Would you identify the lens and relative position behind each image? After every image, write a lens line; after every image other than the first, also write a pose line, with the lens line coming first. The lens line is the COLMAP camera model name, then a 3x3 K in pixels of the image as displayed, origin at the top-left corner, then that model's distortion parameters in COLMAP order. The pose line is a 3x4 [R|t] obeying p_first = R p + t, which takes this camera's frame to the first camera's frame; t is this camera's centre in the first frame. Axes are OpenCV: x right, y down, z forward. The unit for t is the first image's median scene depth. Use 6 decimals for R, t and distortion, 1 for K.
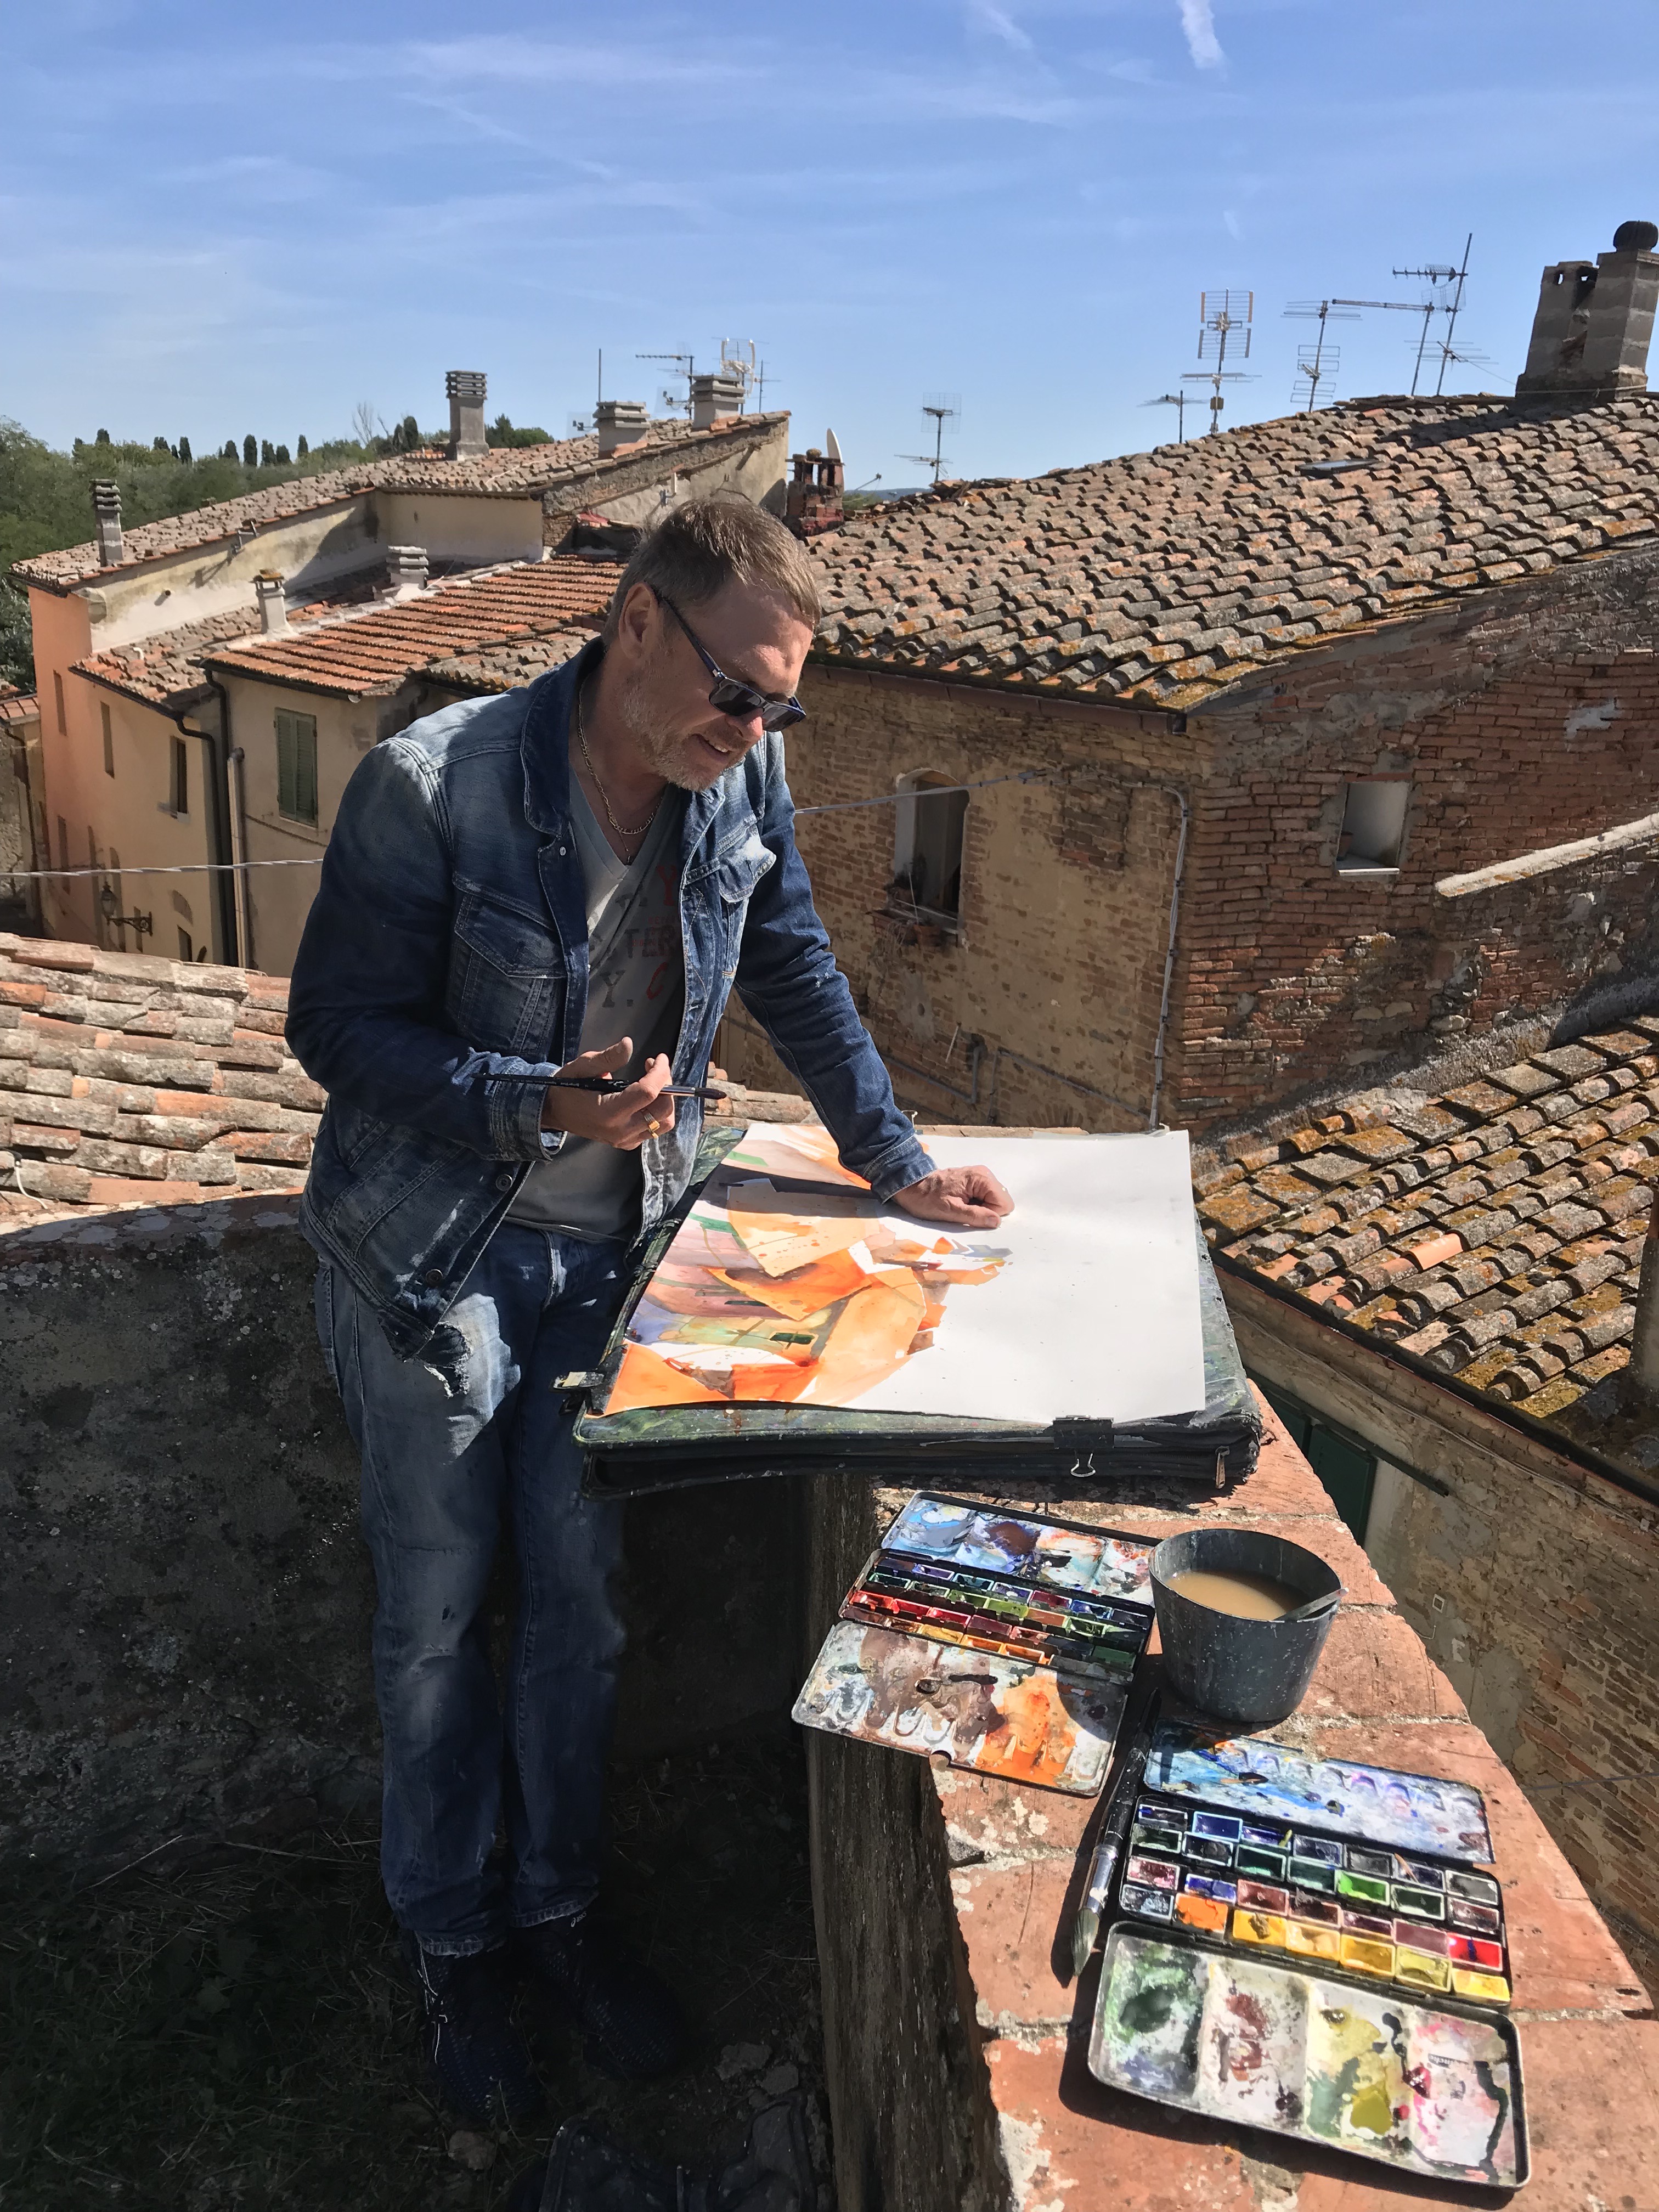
lens RADIAL K [[1812.9, 0, 829.5], [0, 1812.9, 1106.0], [0, 0, 1]] dist [0.028841, -0.025168]
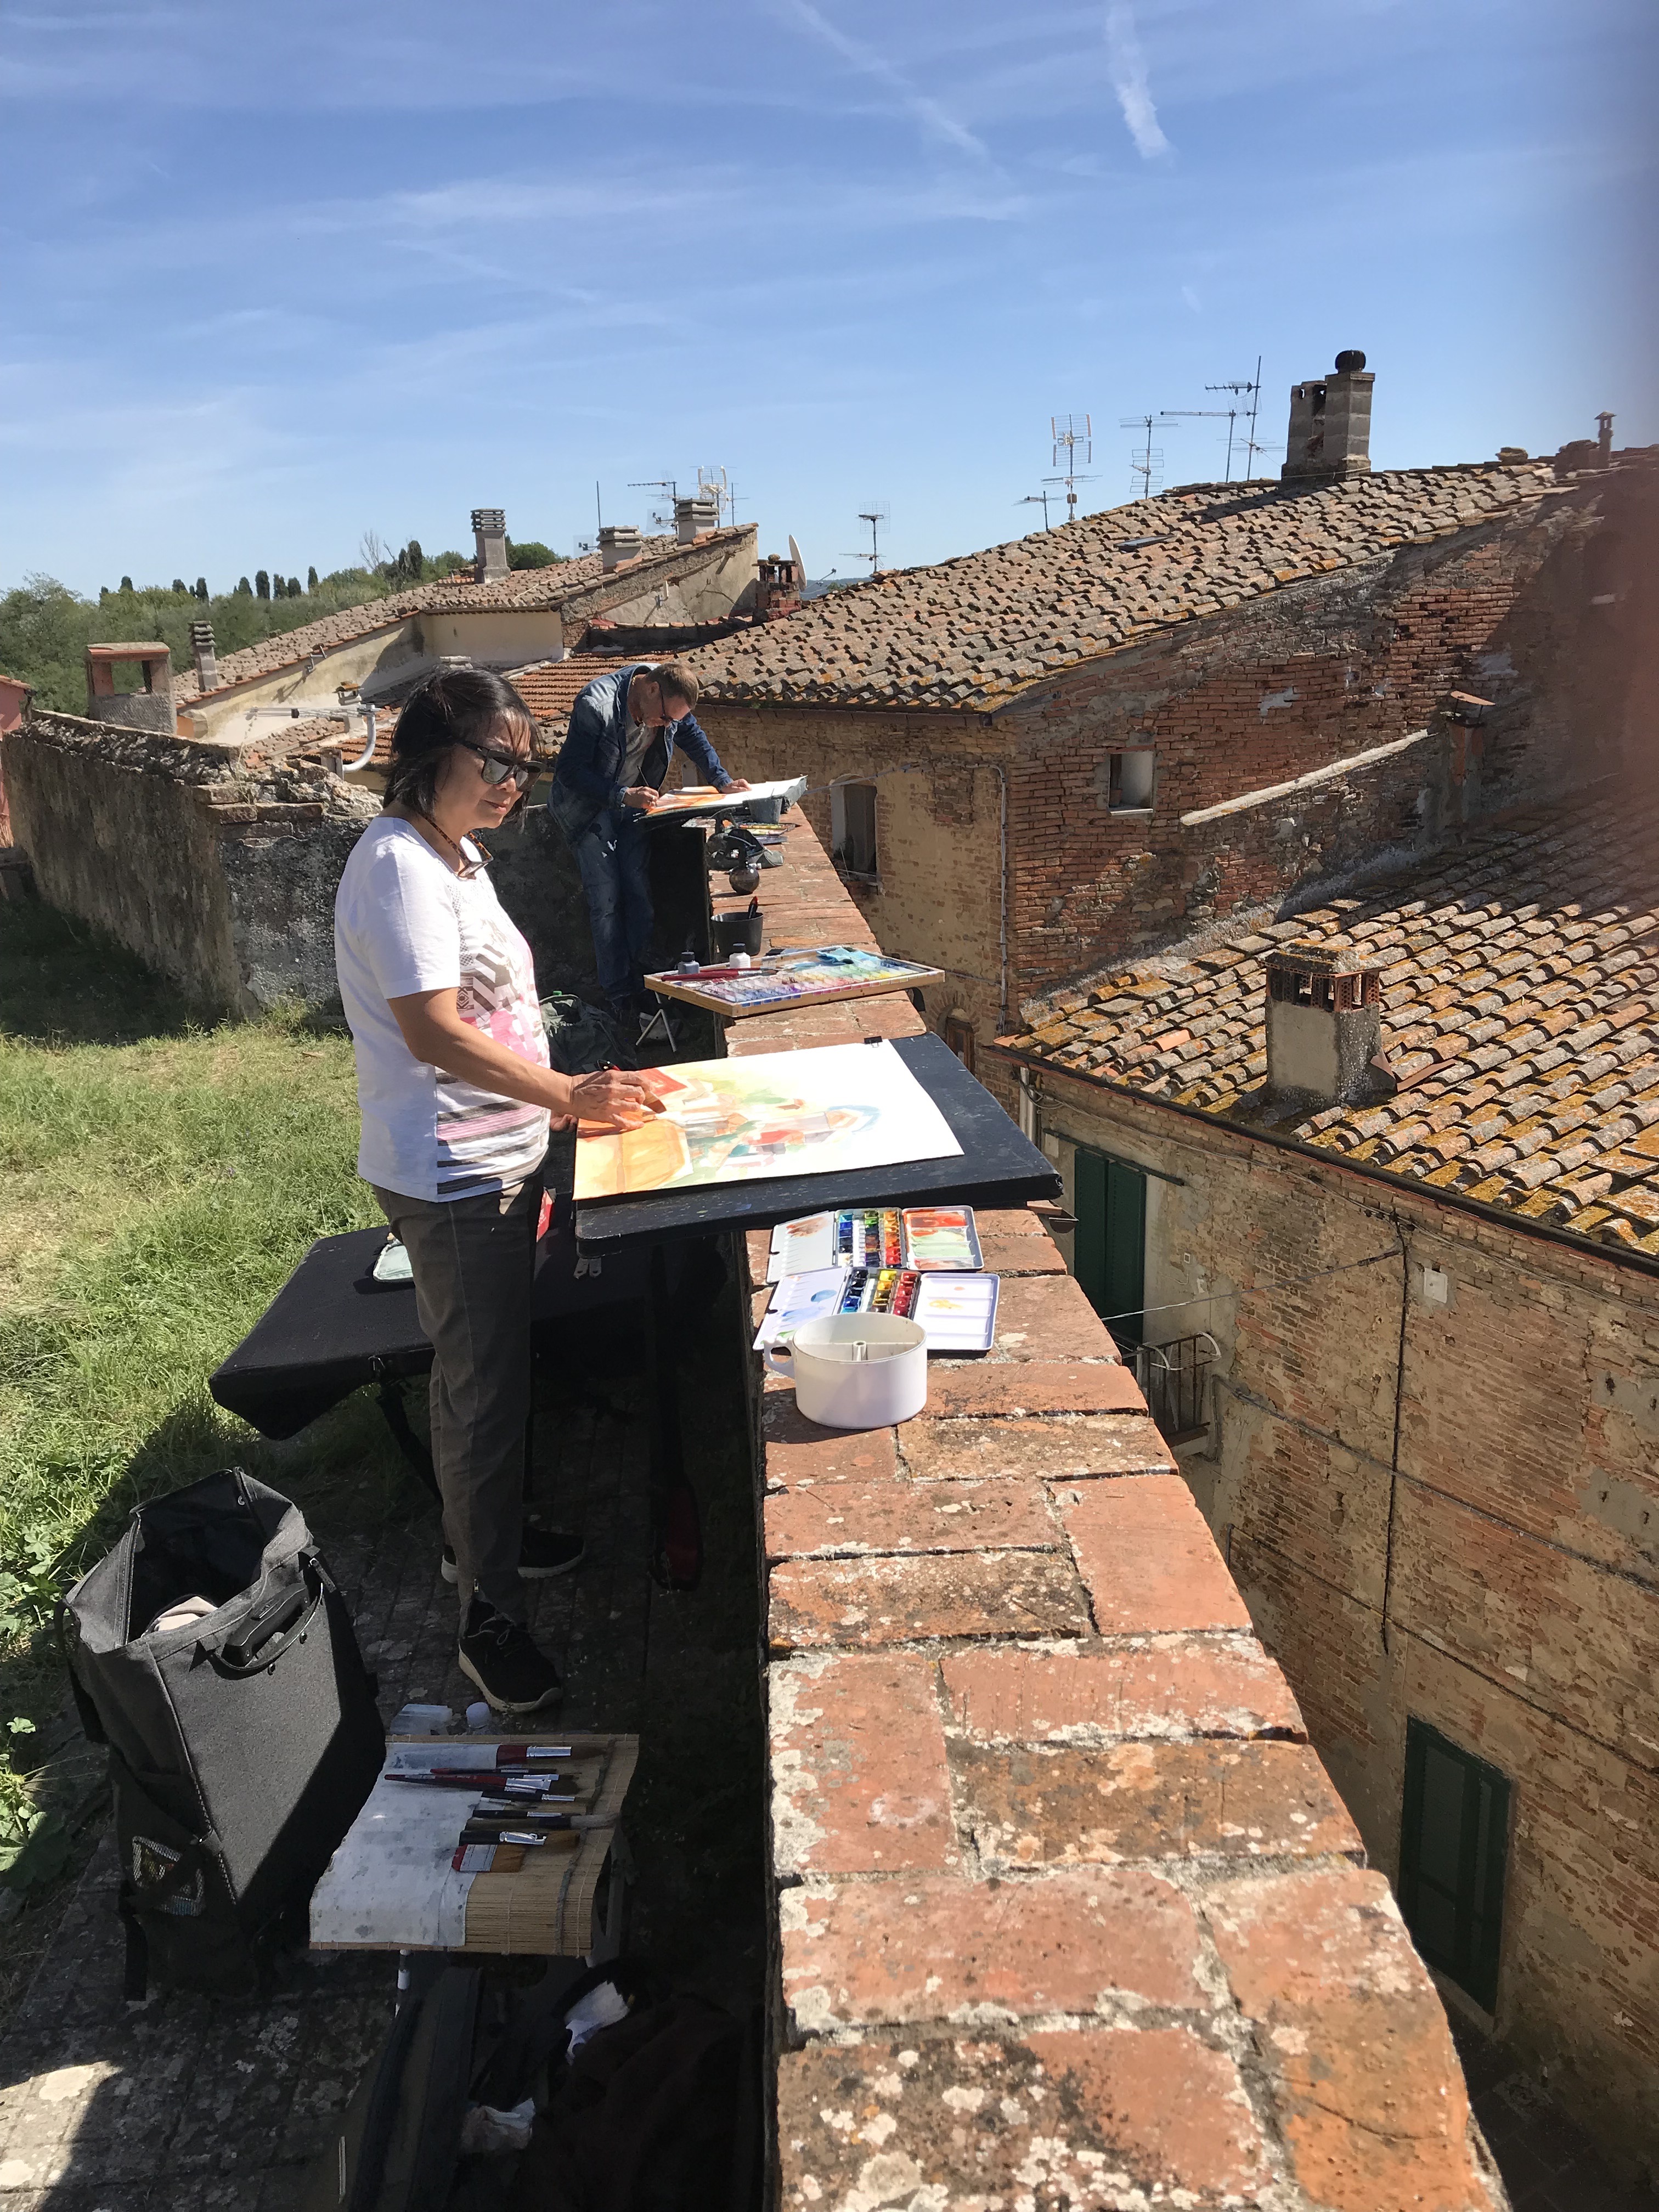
lens RADIAL K [[1935.6, 0, 835.2], [0, 1935.6, 1171.2], [0, 0, 1]] dist [0.147237, -0.425344]
pose [[0.997394, -0.068562, -0.022480, 0.057635], [0.067803, 0.997154, -0.032953, 0.185968], [0.024675, 0.031343, 0.999204, -0.561286]]
